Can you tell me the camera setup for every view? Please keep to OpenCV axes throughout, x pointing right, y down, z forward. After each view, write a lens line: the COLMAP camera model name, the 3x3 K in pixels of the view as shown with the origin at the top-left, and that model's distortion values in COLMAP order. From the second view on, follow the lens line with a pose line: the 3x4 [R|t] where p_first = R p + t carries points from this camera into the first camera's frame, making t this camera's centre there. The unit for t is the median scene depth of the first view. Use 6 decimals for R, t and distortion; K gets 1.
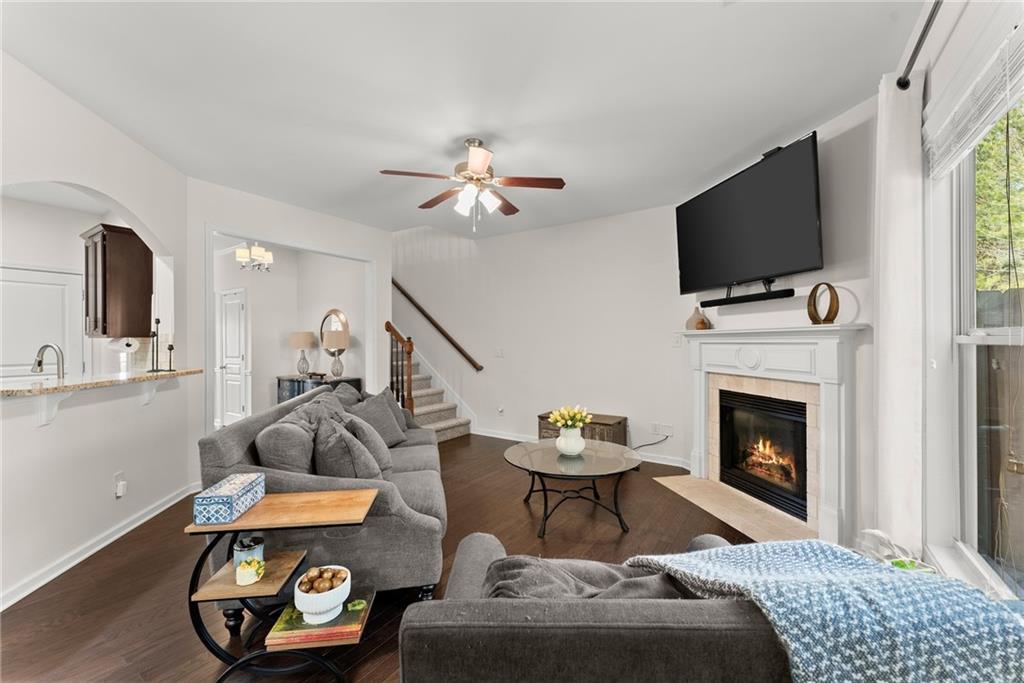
lens RADIAL K [[417.1, 0, 512.0], [0, 417.1, 341.5], [0, 0, 1]] dist [-0.013368, -0.000110]
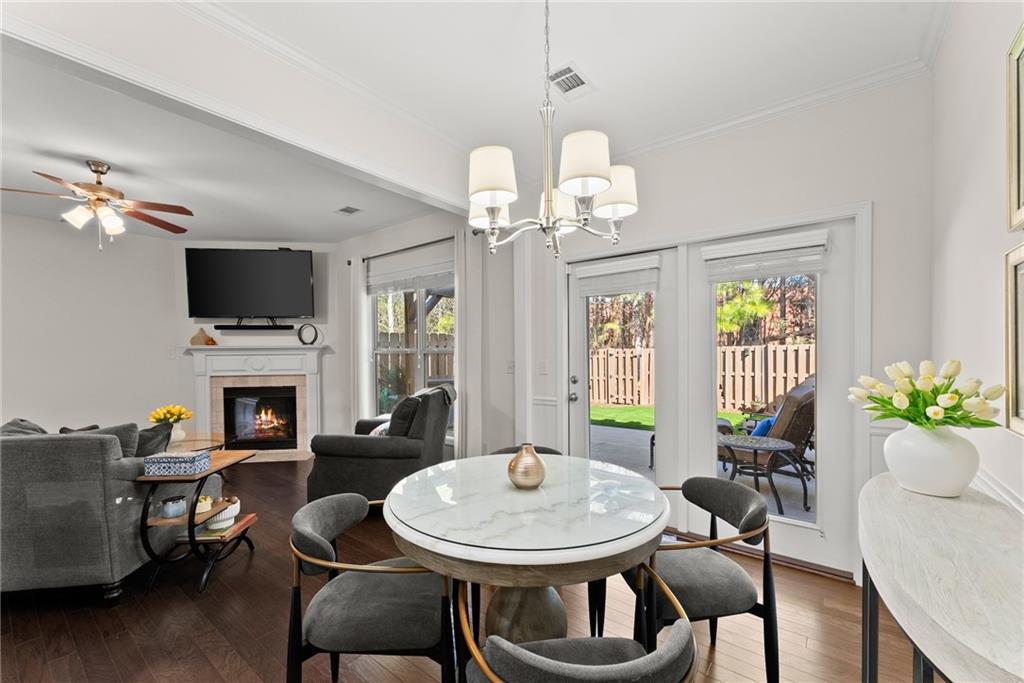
lens RADIAL K [[417.5, 0, 516.1], [0, 417.5, 355.0], [0, 0, 1]] dist [0.001785, -0.000004]
pose [[0.070365, -0.005398, 0.997507, -1.002297], [0.006133, 0.999969, 0.004979, 0.003108], [-0.997502, 0.005767, 0.070396, -0.125090]]
